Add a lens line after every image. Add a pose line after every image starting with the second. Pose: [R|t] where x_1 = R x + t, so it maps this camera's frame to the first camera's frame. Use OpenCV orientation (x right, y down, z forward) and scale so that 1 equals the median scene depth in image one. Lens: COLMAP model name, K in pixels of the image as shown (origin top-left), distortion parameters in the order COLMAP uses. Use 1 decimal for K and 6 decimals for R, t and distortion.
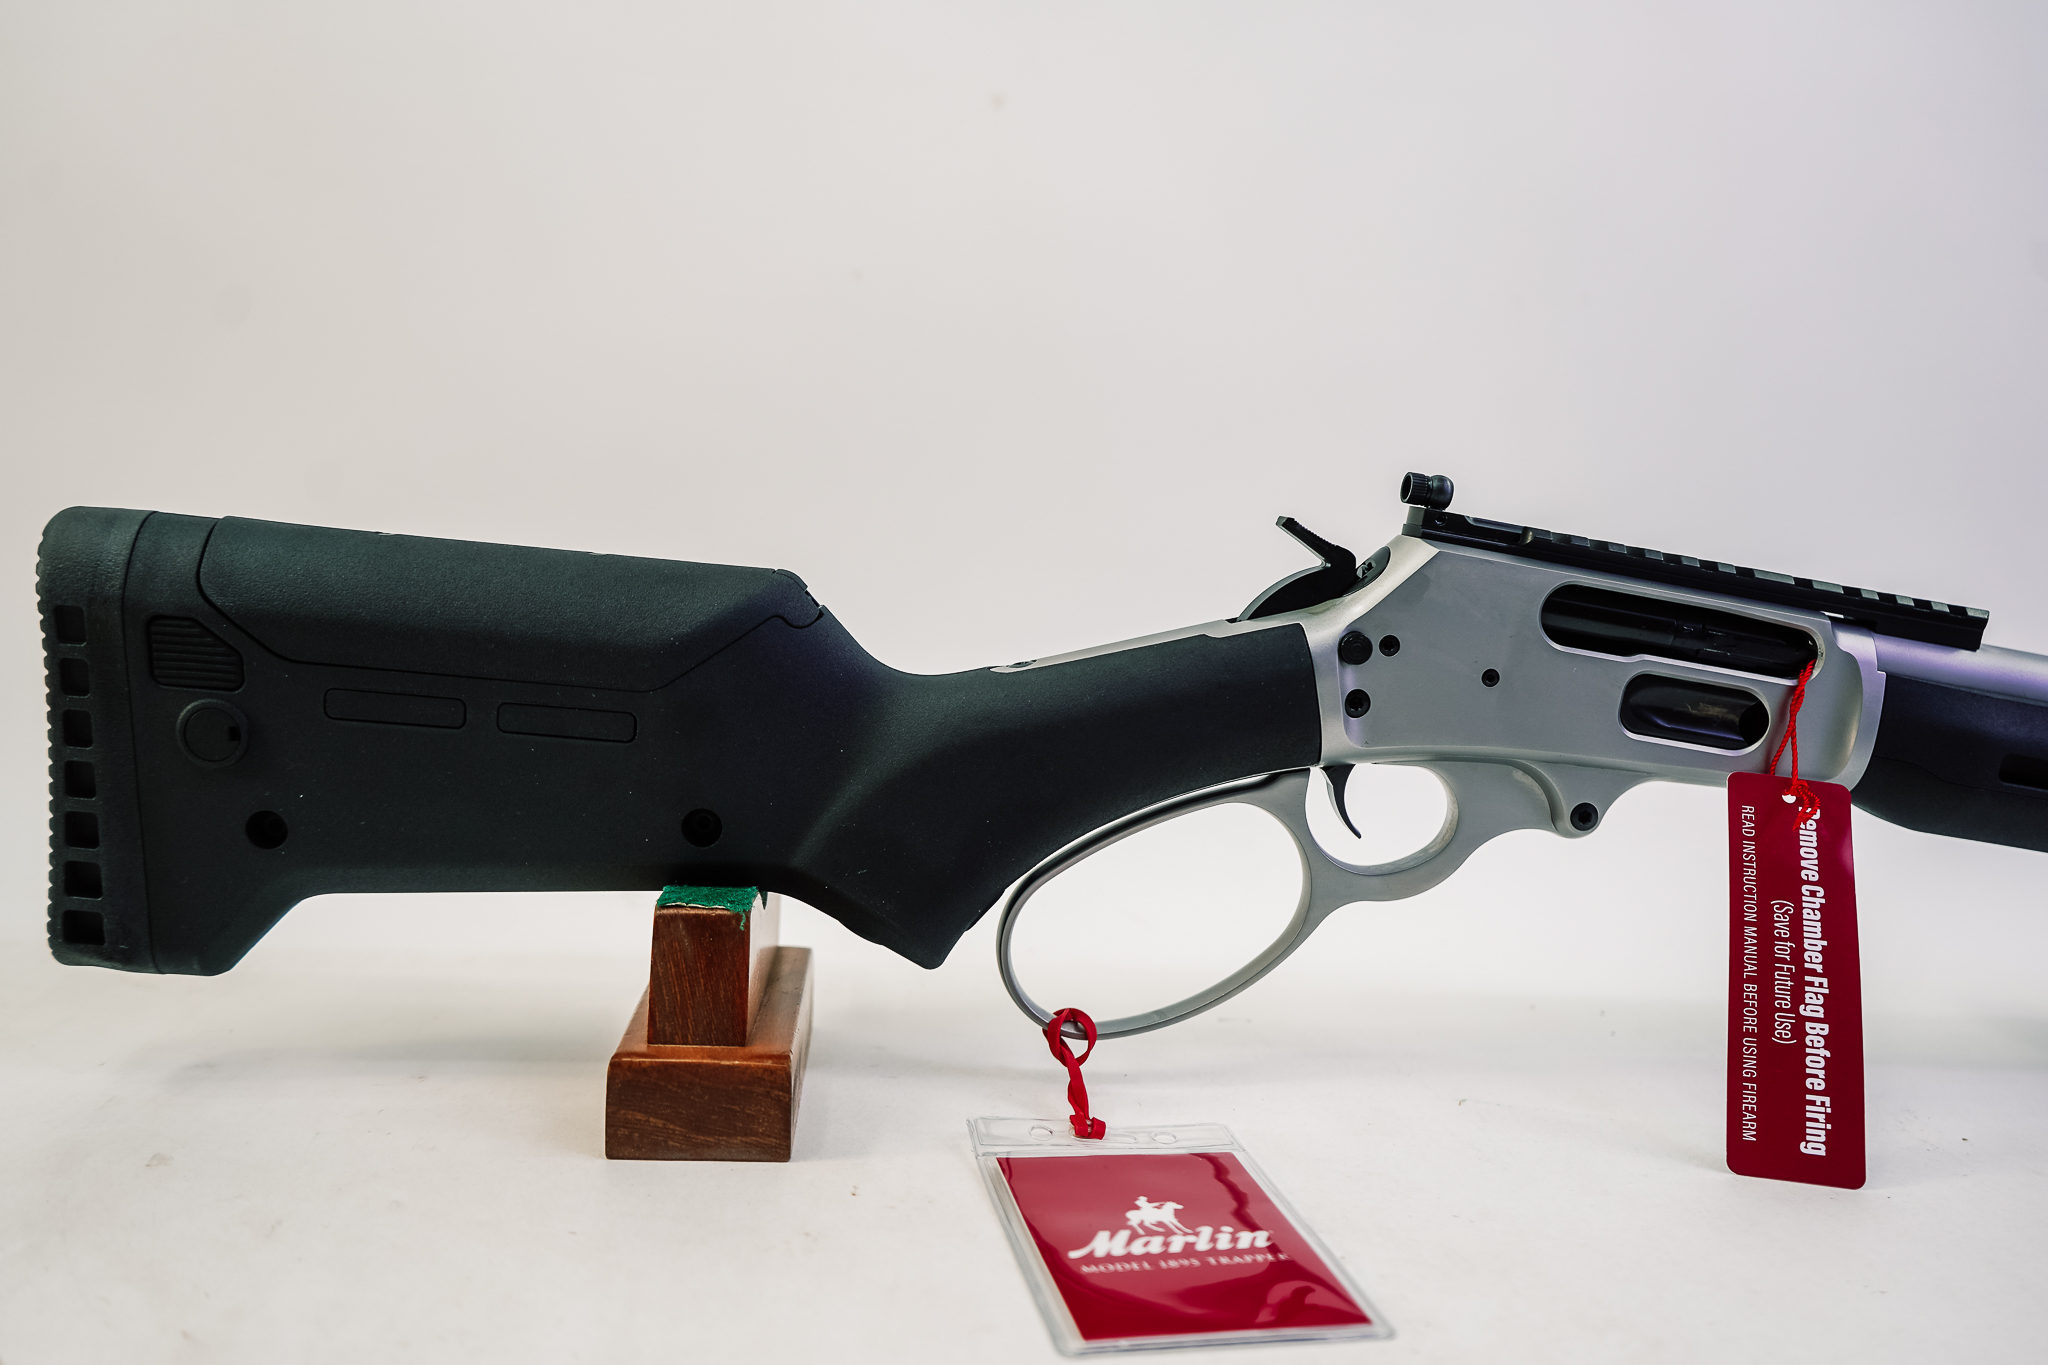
lens RADIAL K [[1649.2, 0, 1024.0], [0, 1649.2, 682.5], [0, 0, 1]] dist [-0.000667, 0.002512]
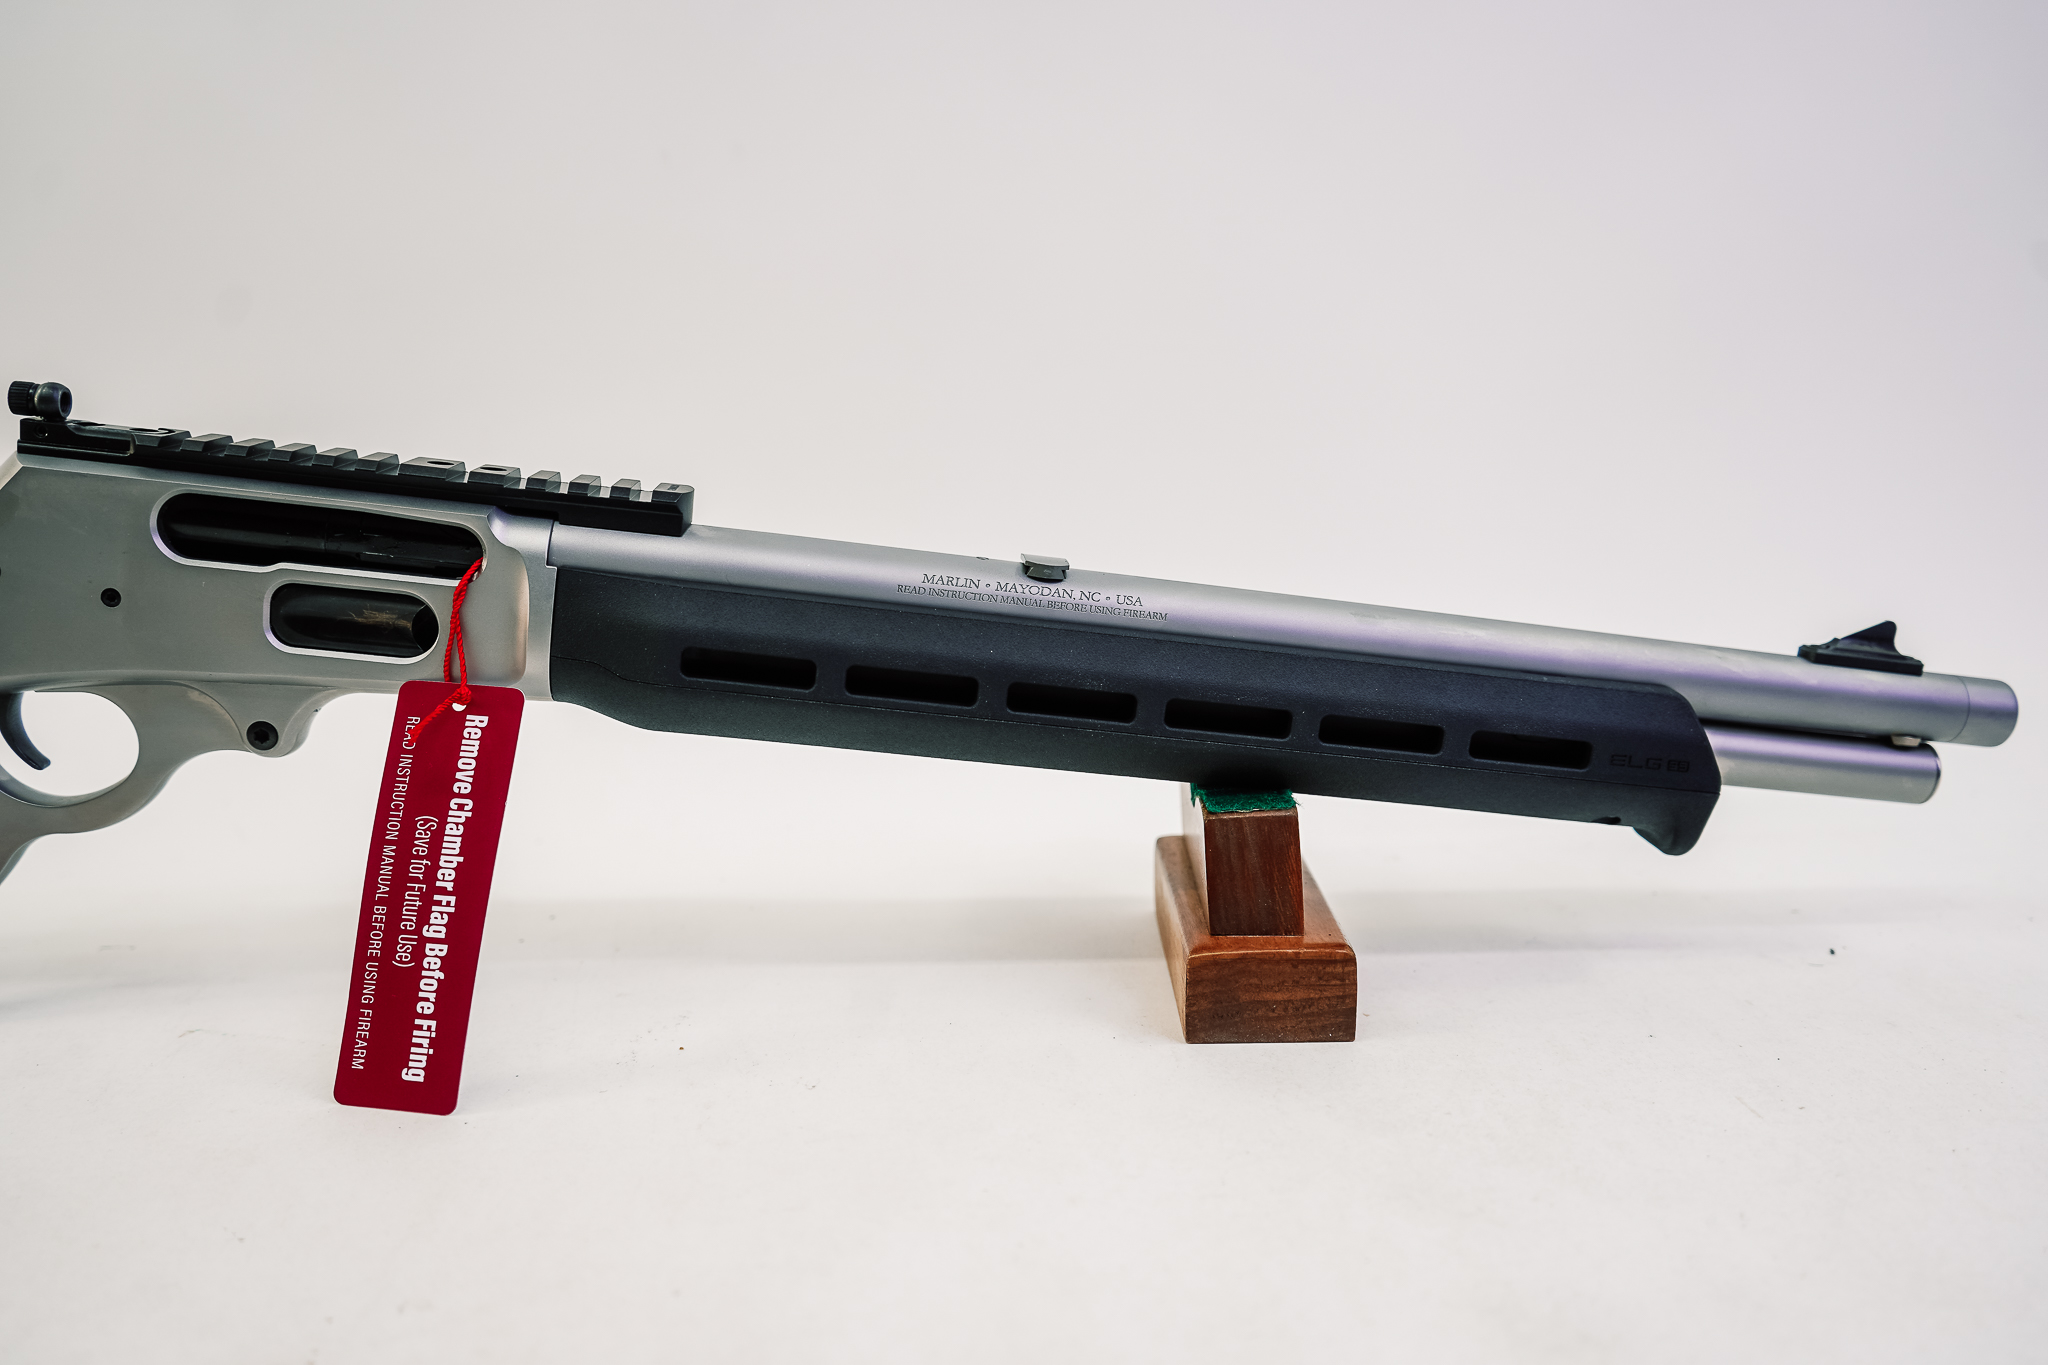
lens RADIAL K [[1649.2, 0, 1024.0], [0, 1649.2, 682.5], [0, 0, 1]] dist [-0.000667, 0.002512]
pose [[0.998185, -0.052543, -0.029439, 0.841208], [0.055020, 0.994346, 0.090828, -0.011621], [0.024501, -0.092283, 0.995431, 0.071711]]
